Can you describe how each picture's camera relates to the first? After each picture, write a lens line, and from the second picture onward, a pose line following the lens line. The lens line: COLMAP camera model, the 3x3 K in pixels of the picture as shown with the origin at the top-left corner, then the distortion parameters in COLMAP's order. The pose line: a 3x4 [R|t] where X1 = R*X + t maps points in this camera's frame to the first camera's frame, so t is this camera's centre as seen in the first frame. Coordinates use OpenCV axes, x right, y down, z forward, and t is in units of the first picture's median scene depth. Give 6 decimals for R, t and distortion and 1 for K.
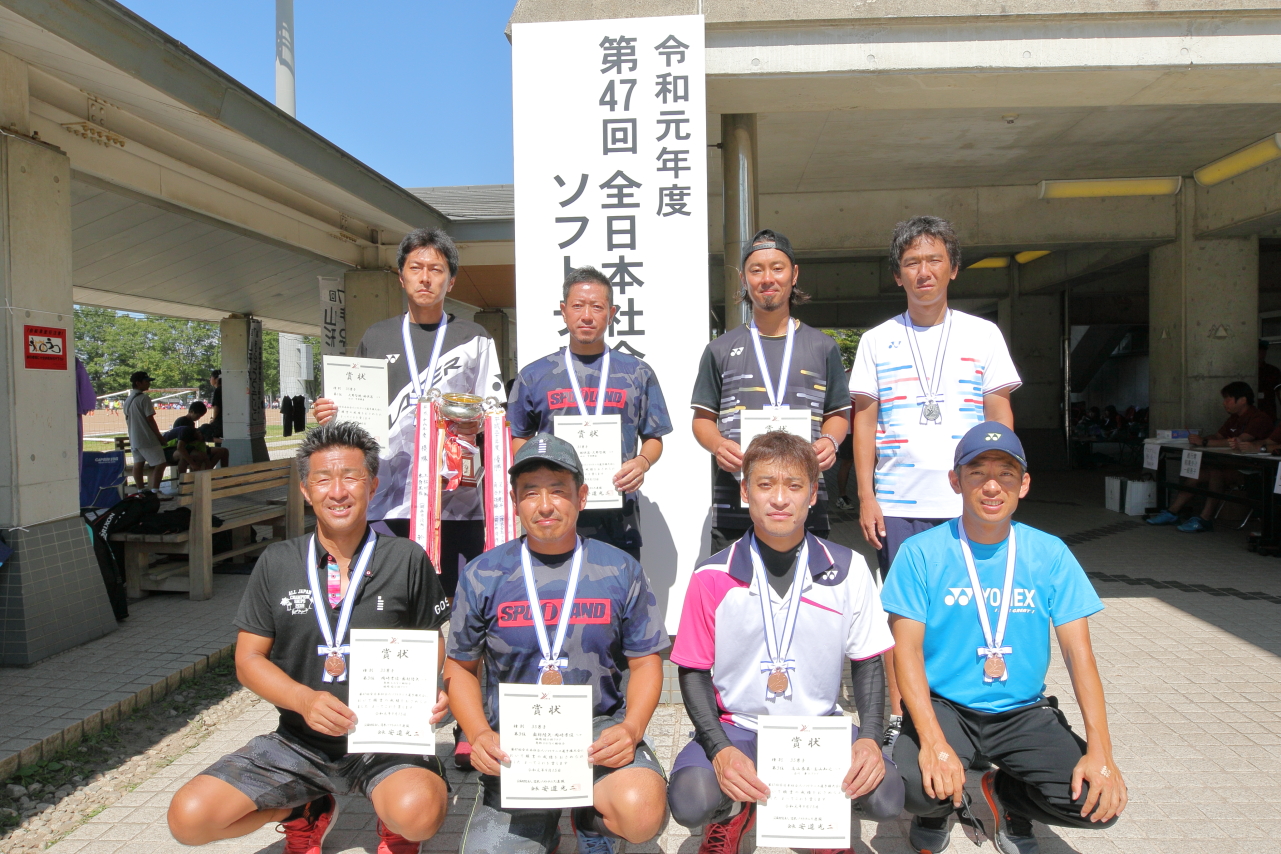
lens RADIAL K [[940.9, 0, 640.5], [0, 940.9, 427.0], [0, 0, 1]] dist [-0.040715, 0.009453]
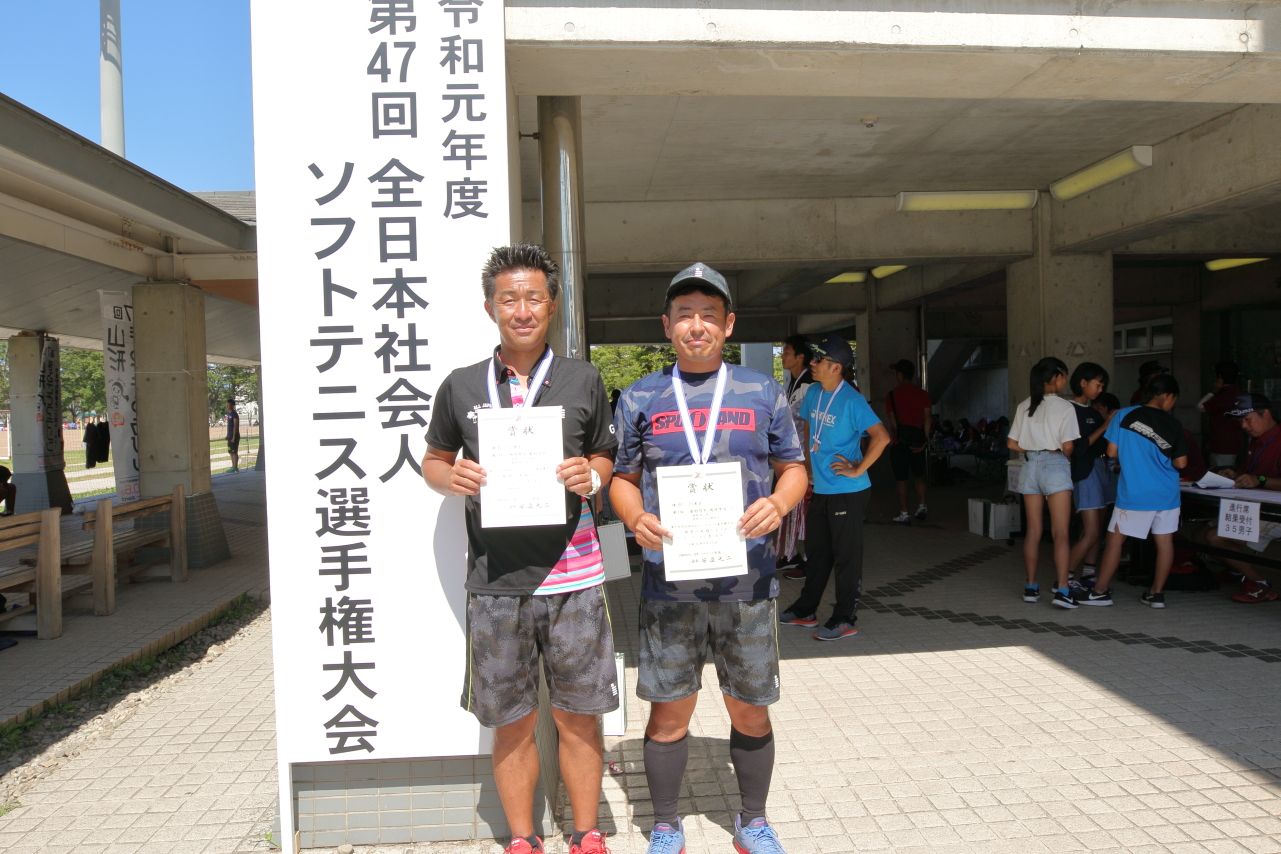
lens RADIAL K [[940.9, 0, 640.5], [0, 940.9, 427.0], [0, 0, 1]] dist [-0.040715, 0.009453]
pose [[0.989940, -0.015803, 0.140603, 0.065999], [0.017652, 0.999773, -0.011915, -0.039078], [-0.140383, 0.014277, 0.989994, 0.209183]]
